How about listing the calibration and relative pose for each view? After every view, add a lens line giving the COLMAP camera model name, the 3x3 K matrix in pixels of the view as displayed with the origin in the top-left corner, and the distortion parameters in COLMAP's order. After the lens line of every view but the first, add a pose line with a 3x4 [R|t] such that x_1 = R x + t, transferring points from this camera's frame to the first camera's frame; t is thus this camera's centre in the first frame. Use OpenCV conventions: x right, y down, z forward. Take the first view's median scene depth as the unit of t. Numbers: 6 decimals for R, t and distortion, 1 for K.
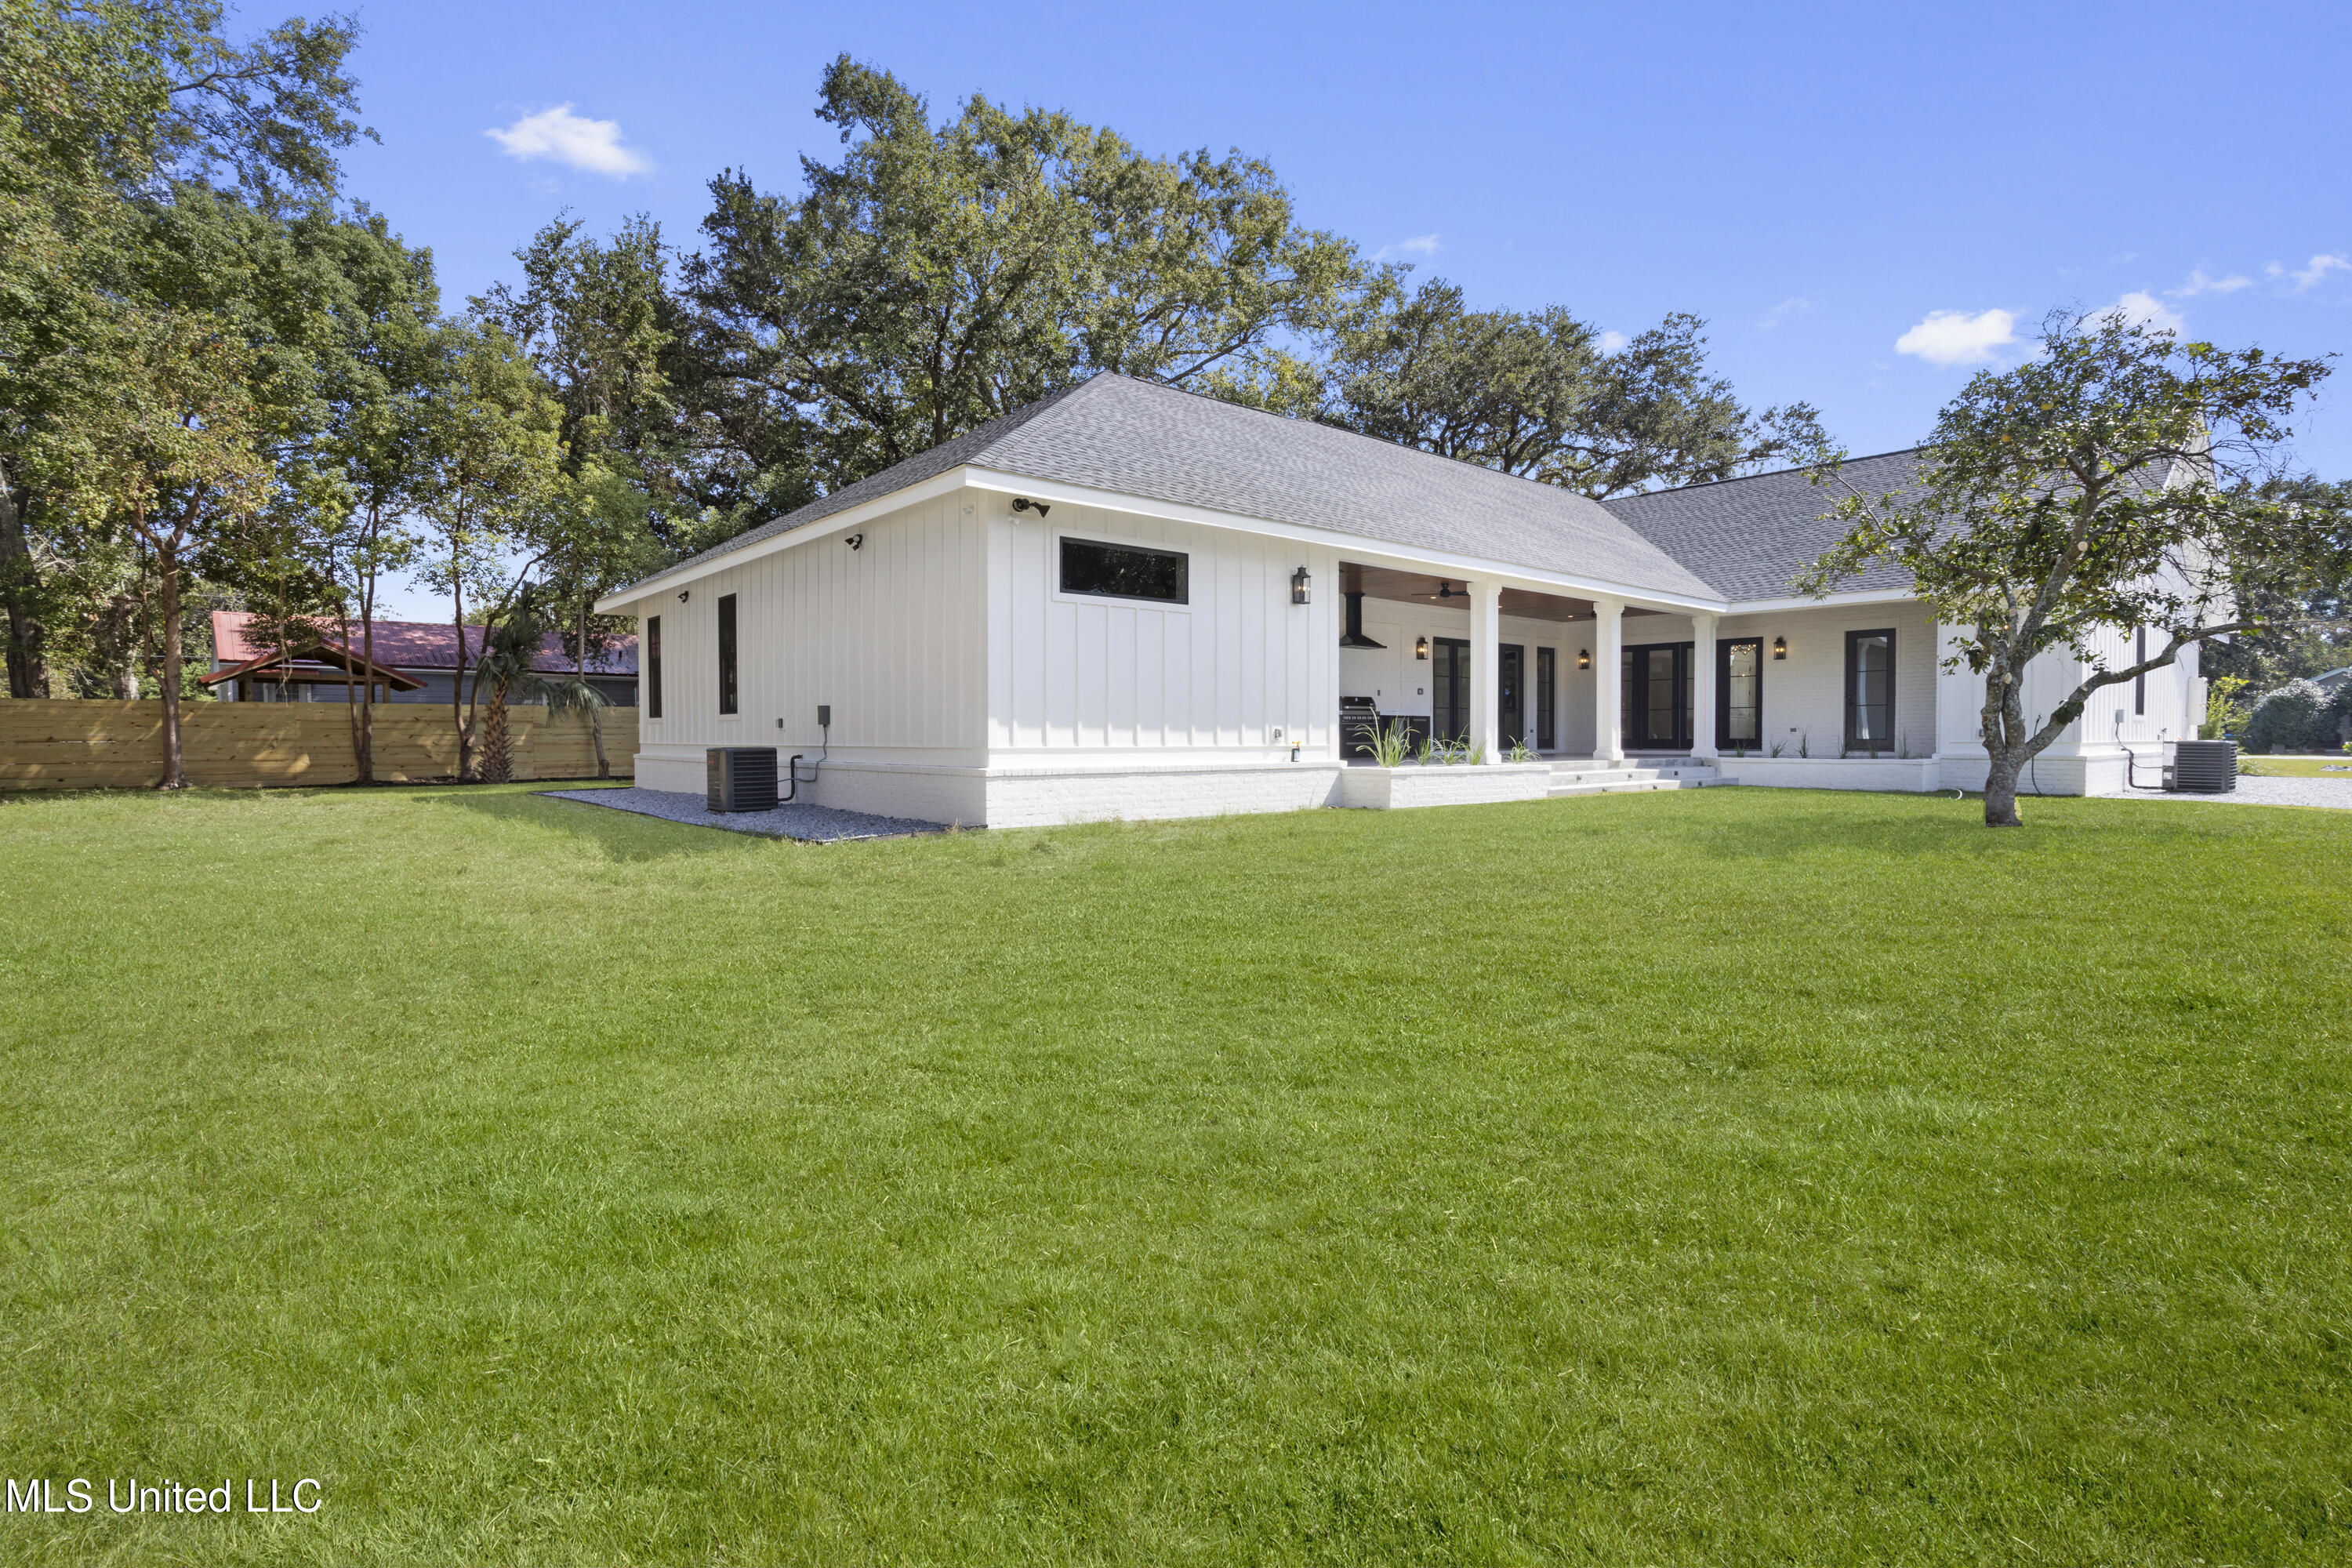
lens RADIAL K [[1132.9, 0, 1182.9], [0, 1132.9, 777.4], [0, 0, 1]] dist [-0.022512, 0.009894]
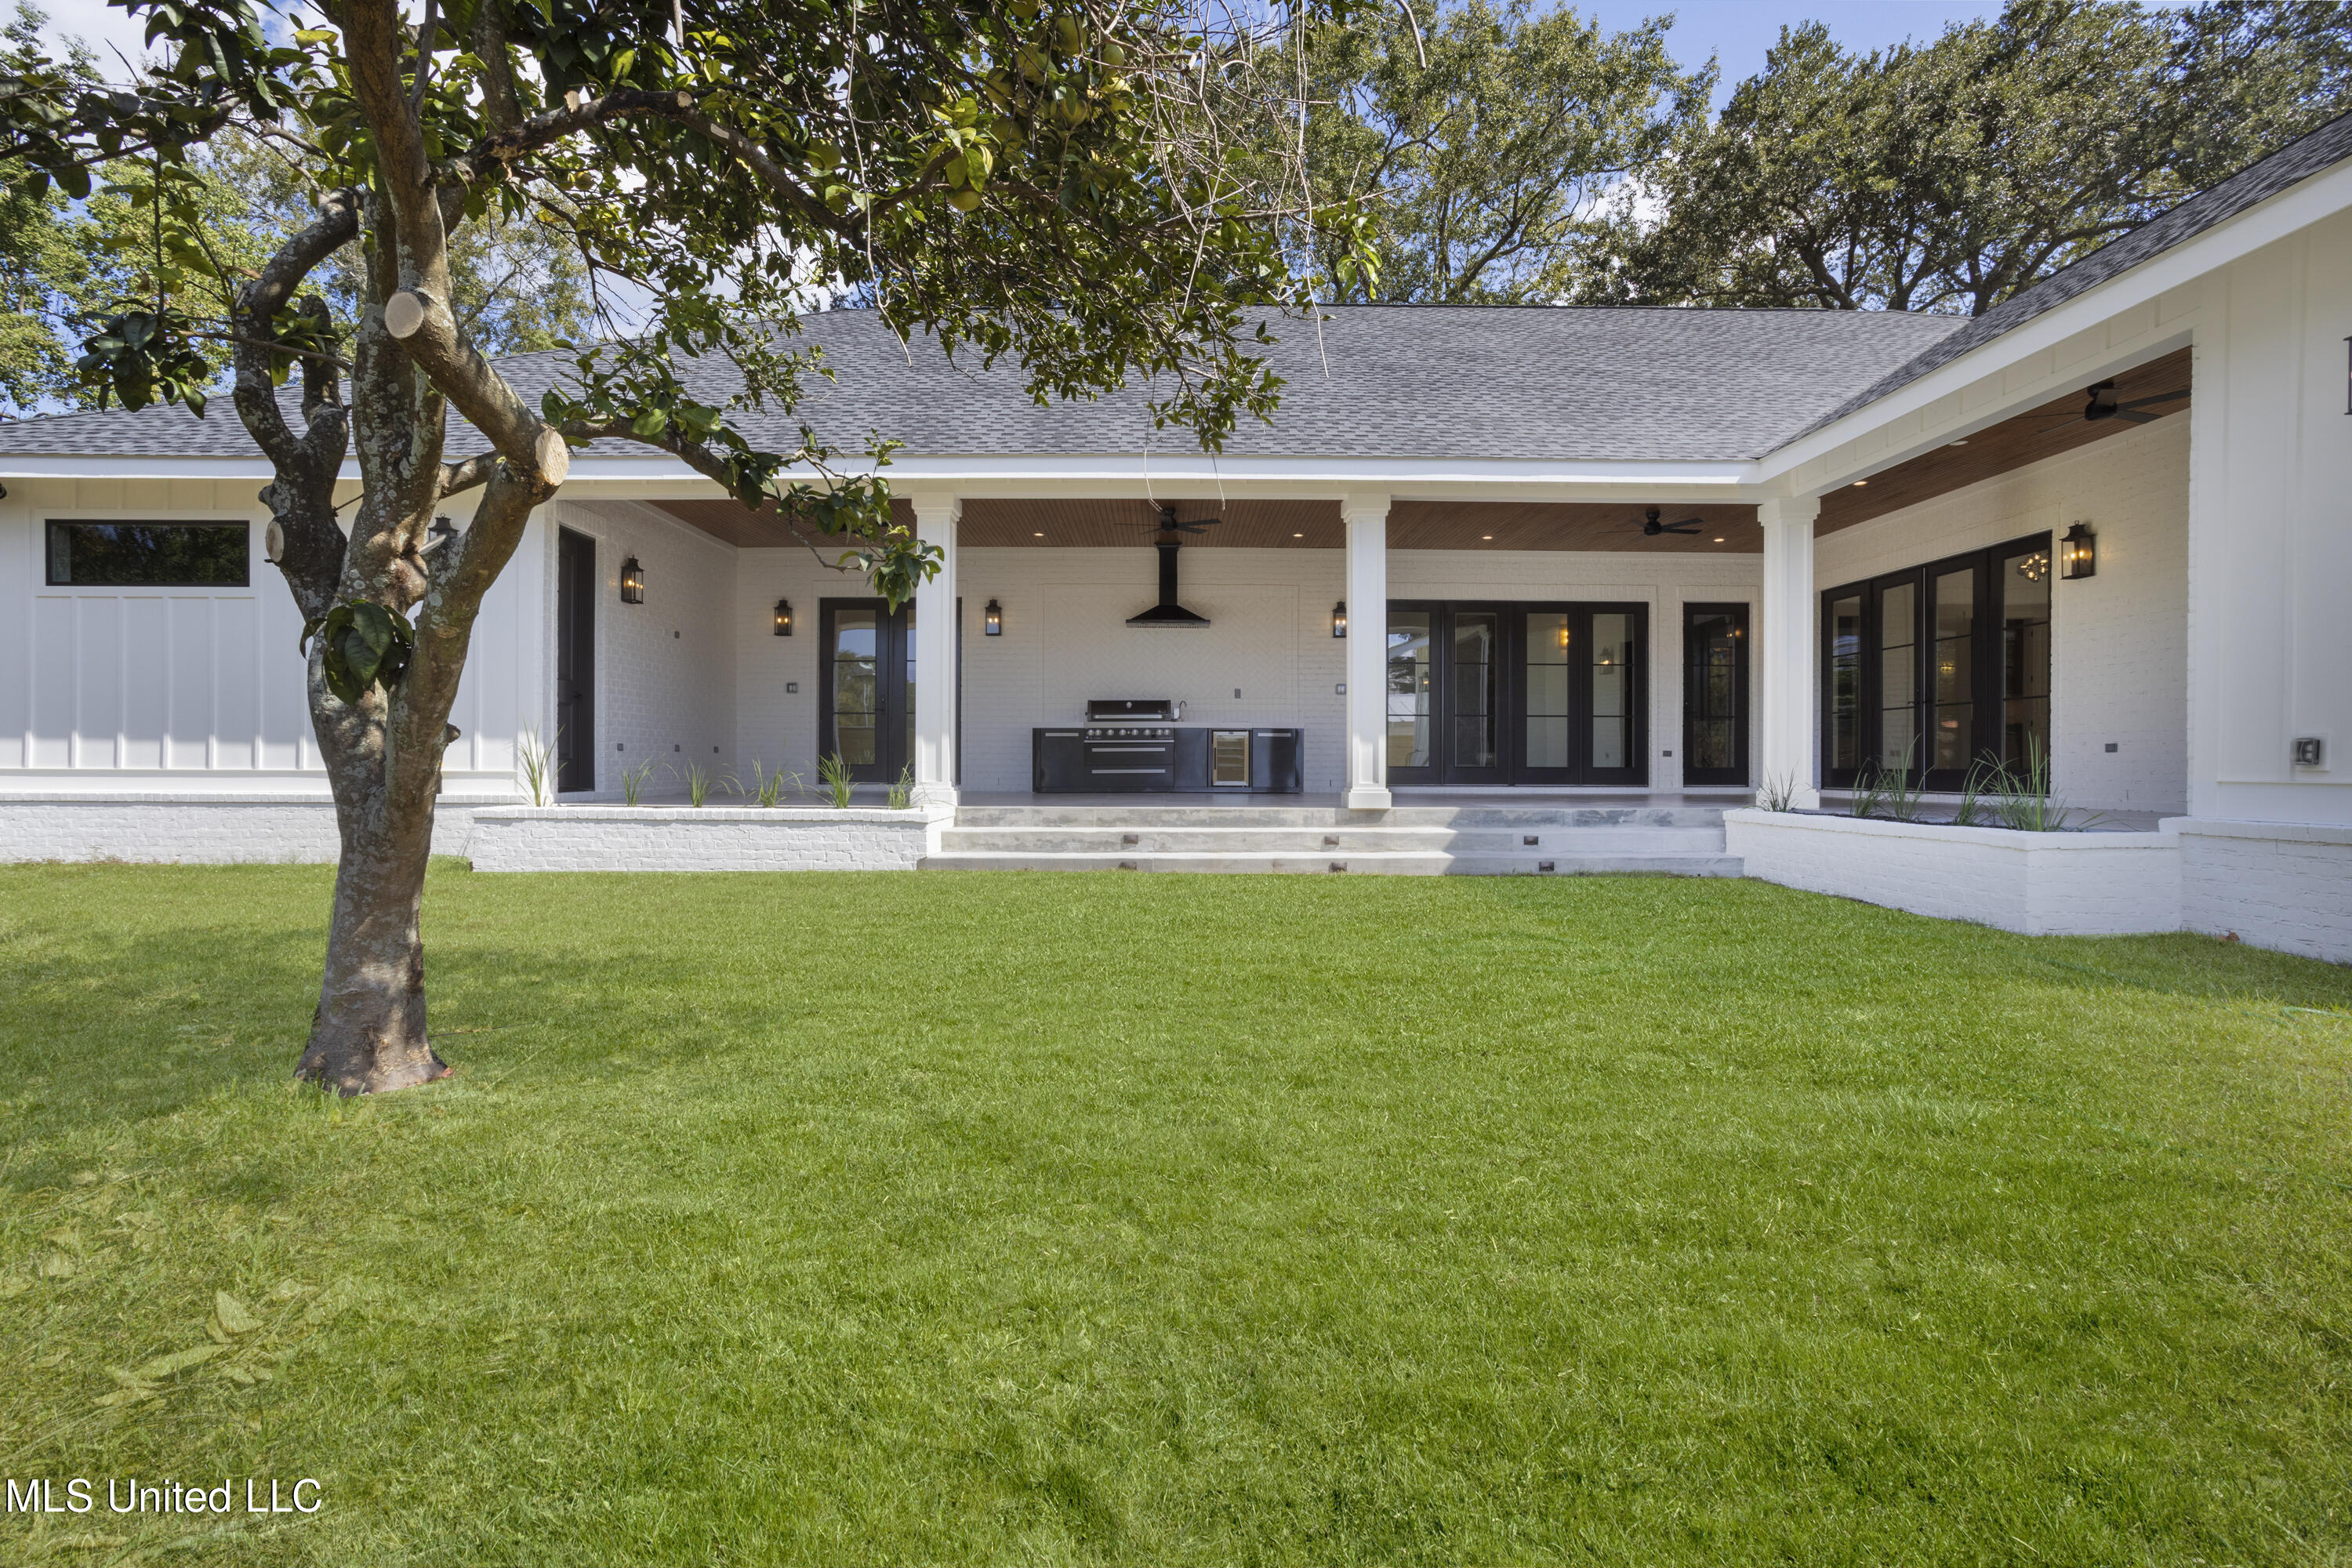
lens RADIAL K [[1132.9, 0, 1172.5], [0, 1132.9, 778.5], [0, 0, 1]] dist [-0.022512, 0.009894]
pose [[0.760731, 0.011886, -0.648959, 0.580901], [-0.027206, 0.999538, -0.013585, -0.016903], [0.648497, 0.027991, 0.760702, 0.498785]]
